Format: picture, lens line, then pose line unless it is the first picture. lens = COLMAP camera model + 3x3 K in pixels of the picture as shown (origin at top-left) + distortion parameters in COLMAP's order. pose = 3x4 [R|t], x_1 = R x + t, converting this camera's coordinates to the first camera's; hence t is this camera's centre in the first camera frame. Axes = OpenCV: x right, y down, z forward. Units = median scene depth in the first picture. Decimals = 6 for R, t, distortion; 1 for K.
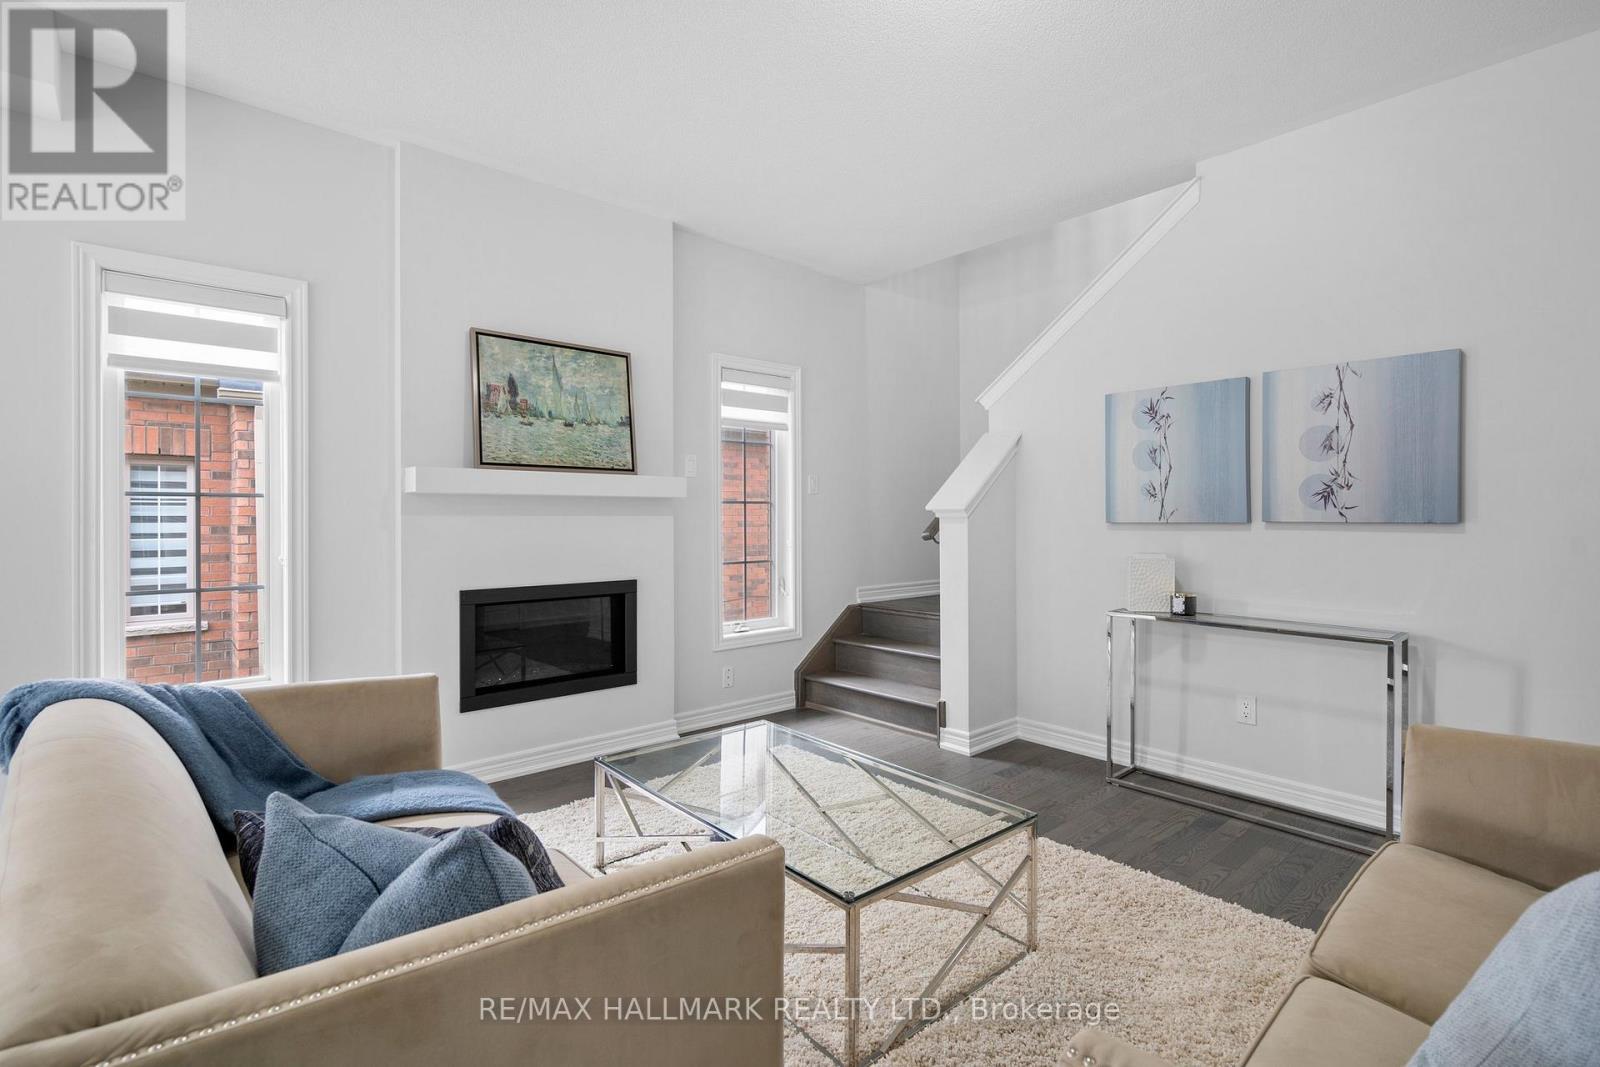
lens RADIAL K [[750.1, 0, 801.3], [0, 750.1, 512.5], [0, 0, 1]] dist [-0.001822, 0.000250]
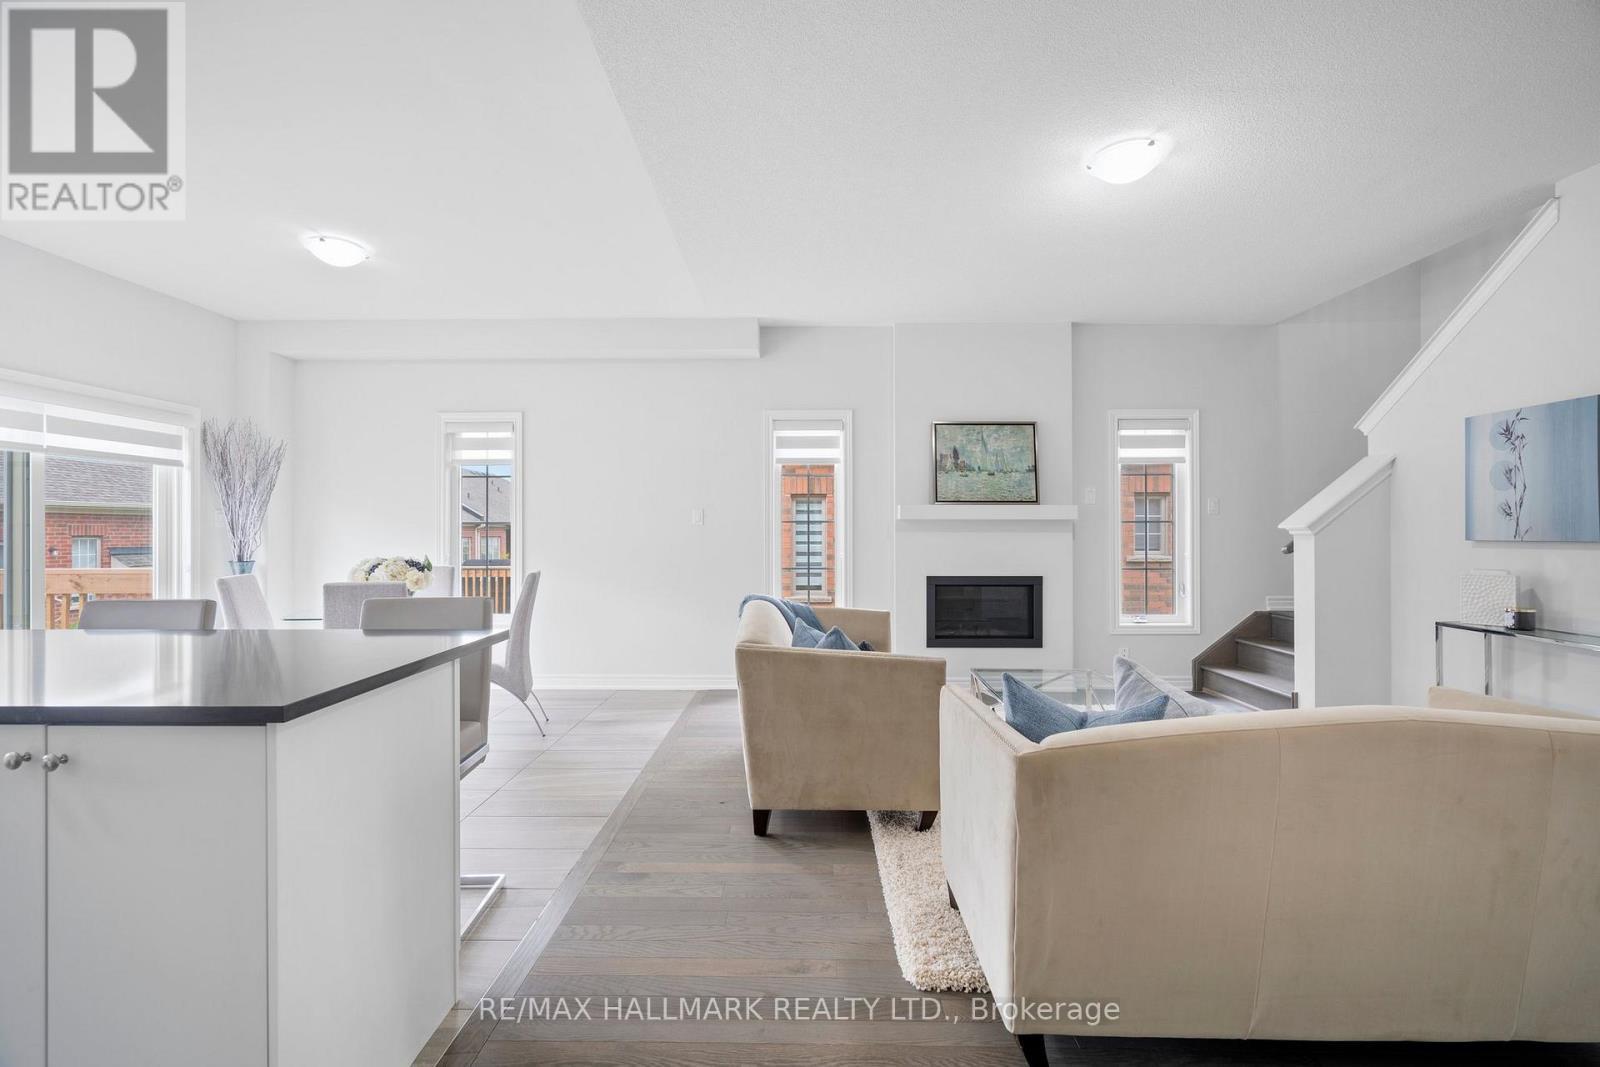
lens RADIAL K [[724.2, 0, 791.9], [0, 724.2, 531.7], [0, 0, 1]] dist [-0.002527, 0.000091]
pose [[0.729544, 0.002142, -0.683930, 0.419183], [0.002148, 0.999983, 0.005422, -0.006106], [0.683930, -0.005424, 0.729527, -0.386902]]
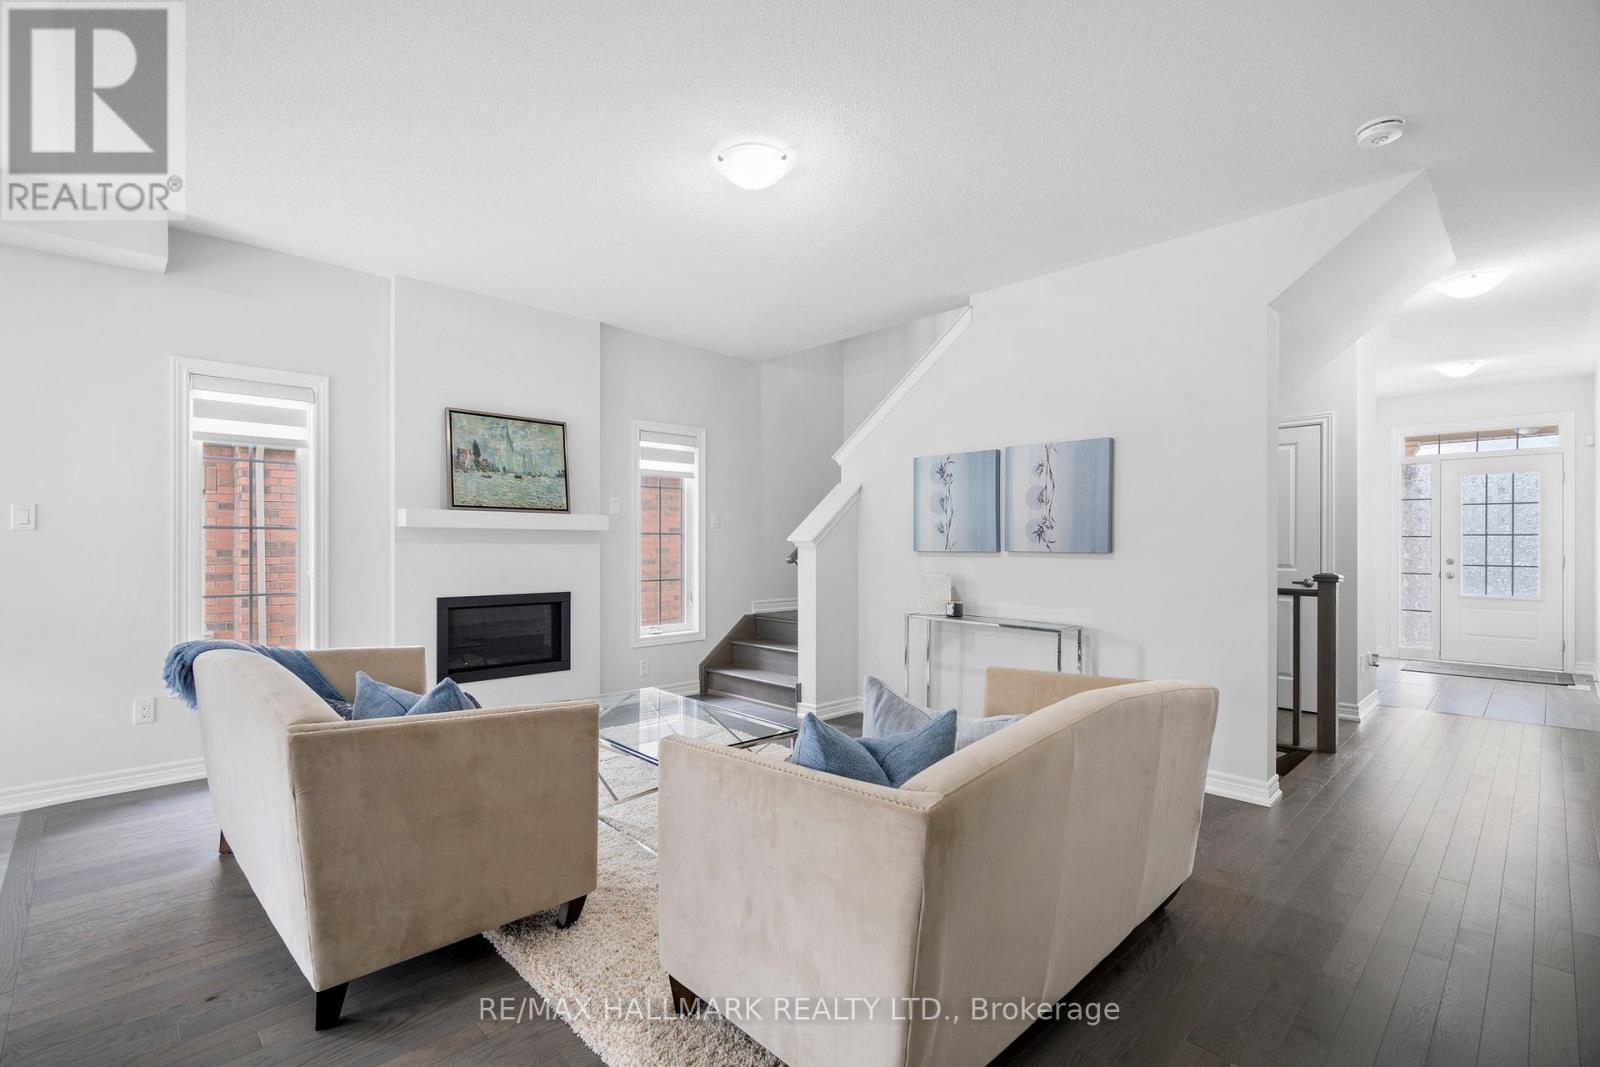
lens RADIAL K [[734.0, 0, 792.0], [0, 734.0, 542.6], [0, 0, 1]] dist [-0.000580, 0.000428]
pose [[0.999480, 0.005919, 0.031704, 0.144020], [-0.006053, 0.999973, 0.004147, -0.006540], [-0.031679, -0.004336, 0.999489, -0.345561]]
